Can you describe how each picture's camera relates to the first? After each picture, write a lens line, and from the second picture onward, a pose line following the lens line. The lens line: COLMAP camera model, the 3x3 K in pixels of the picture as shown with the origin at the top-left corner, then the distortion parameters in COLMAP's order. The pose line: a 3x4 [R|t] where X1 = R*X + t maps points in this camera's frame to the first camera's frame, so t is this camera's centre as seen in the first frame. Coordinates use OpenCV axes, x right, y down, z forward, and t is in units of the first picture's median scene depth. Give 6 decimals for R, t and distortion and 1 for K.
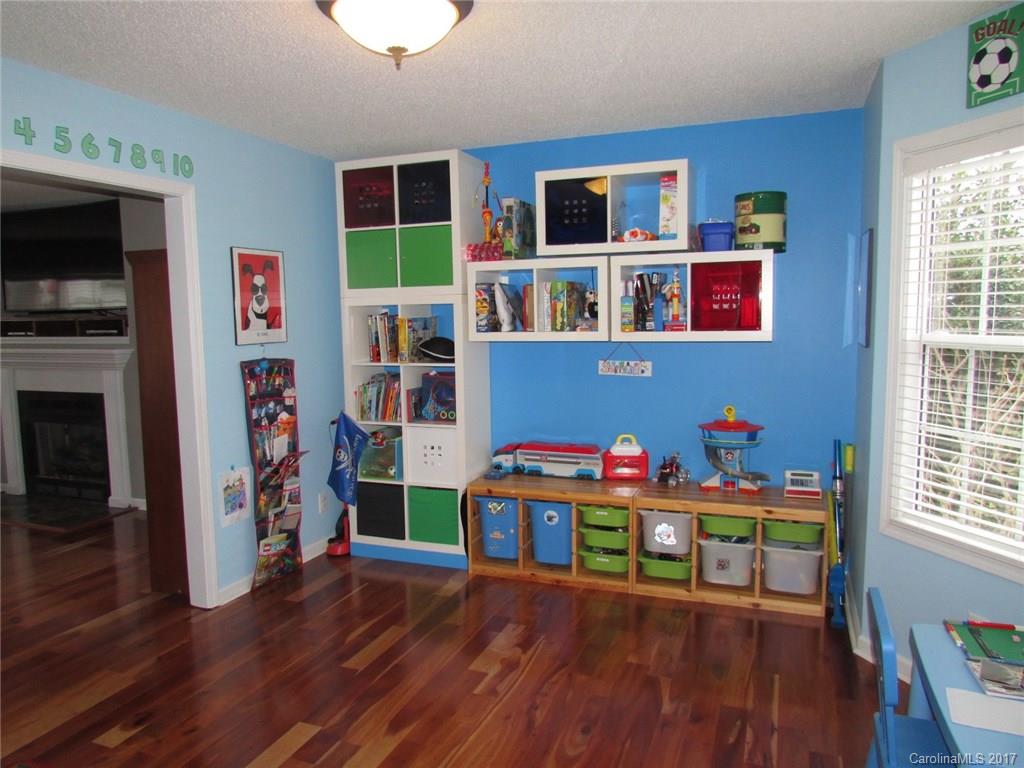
lens RADIAL K [[725.5, 0, 511.9], [0, 725.5, 388.4], [0, 0, 1]] dist [-0.012560, -0.006825]
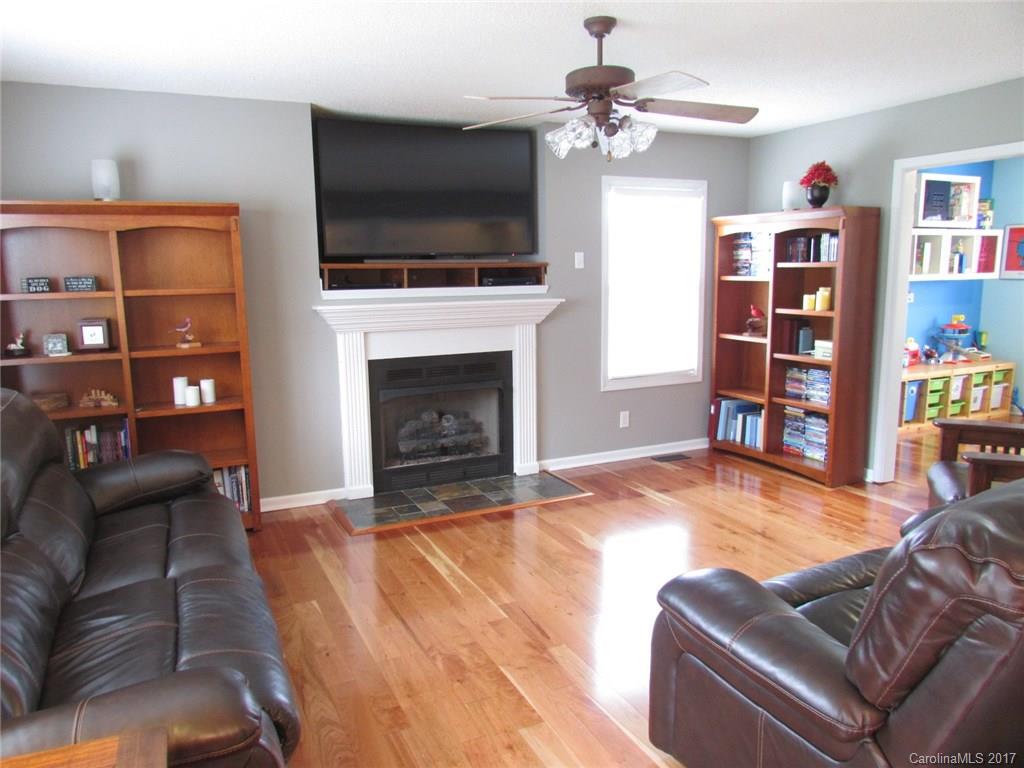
lens RADIAL K [[725.5, 0, 512.3], [0, 725.5, 382.4], [0, 0, 1]] dist [-0.012560, -0.006825]
pose [[0.679569, -0.111529, 0.725084, -1.668200], [0.075434, 0.993761, 0.082156, -0.038203], [-0.729723, -0.001134, 0.683742, 0.542655]]
